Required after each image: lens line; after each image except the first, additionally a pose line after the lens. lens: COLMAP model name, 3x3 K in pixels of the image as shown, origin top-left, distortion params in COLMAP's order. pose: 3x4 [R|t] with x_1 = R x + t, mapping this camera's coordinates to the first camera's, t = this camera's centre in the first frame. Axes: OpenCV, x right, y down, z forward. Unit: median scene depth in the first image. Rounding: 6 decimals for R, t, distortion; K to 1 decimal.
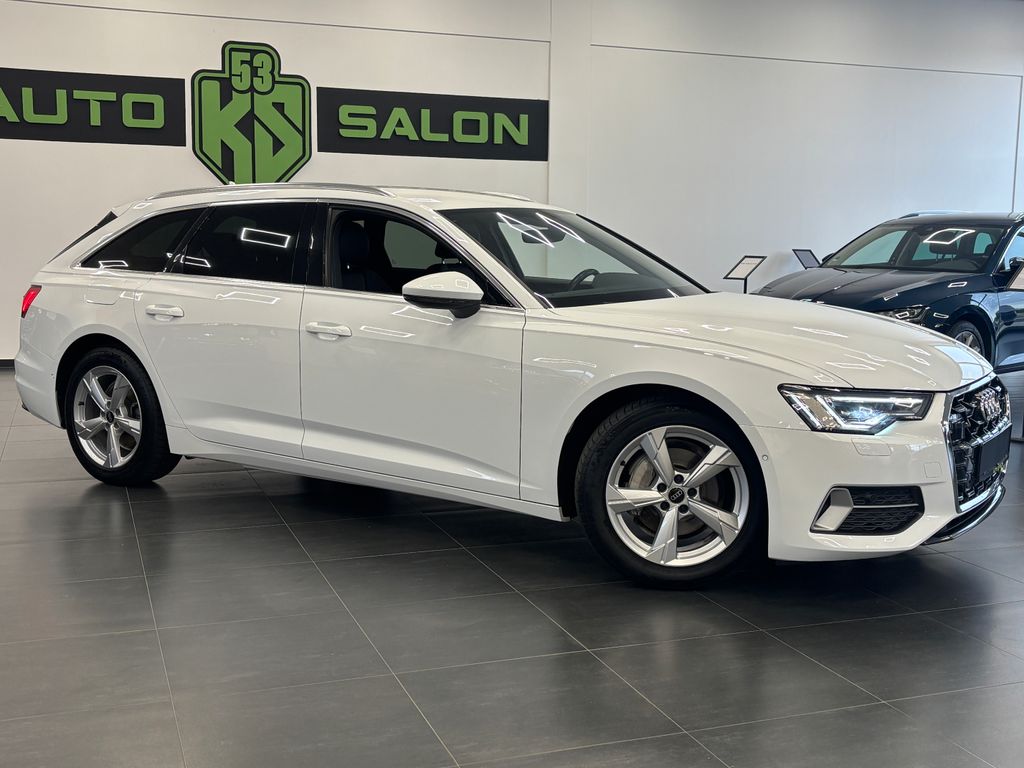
lens RADIAL K [[1169.3, 0, 512.6], [0, 1169.3, 385.8], [0, 0, 1]] dist [-0.091644, 0.000000]
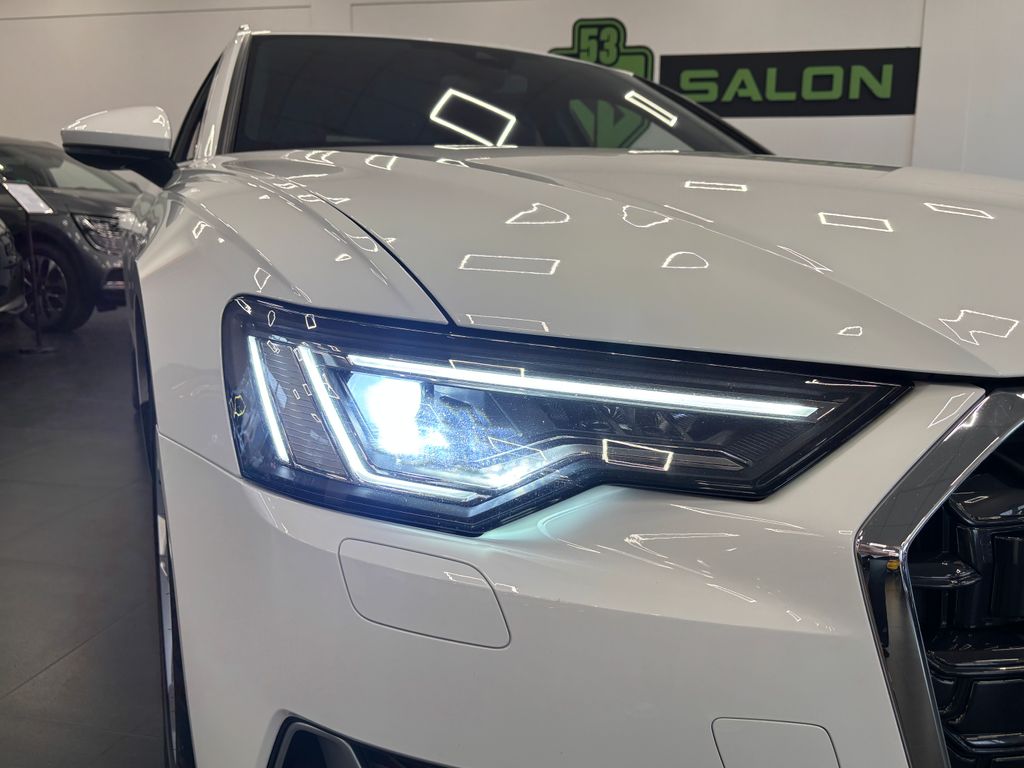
lens RADIAL K [[811.4, 0, 510.2], [0, 811.4, 377.6], [0, 0, 1]] dist [0.018146, -0.009243]
pose [[0.843938, 0.082802, -0.530011, 0.130970], [-0.061167, 0.996425, 0.058272, 0.000645], [0.532941, -0.016759, 0.845986, 0.286371]]
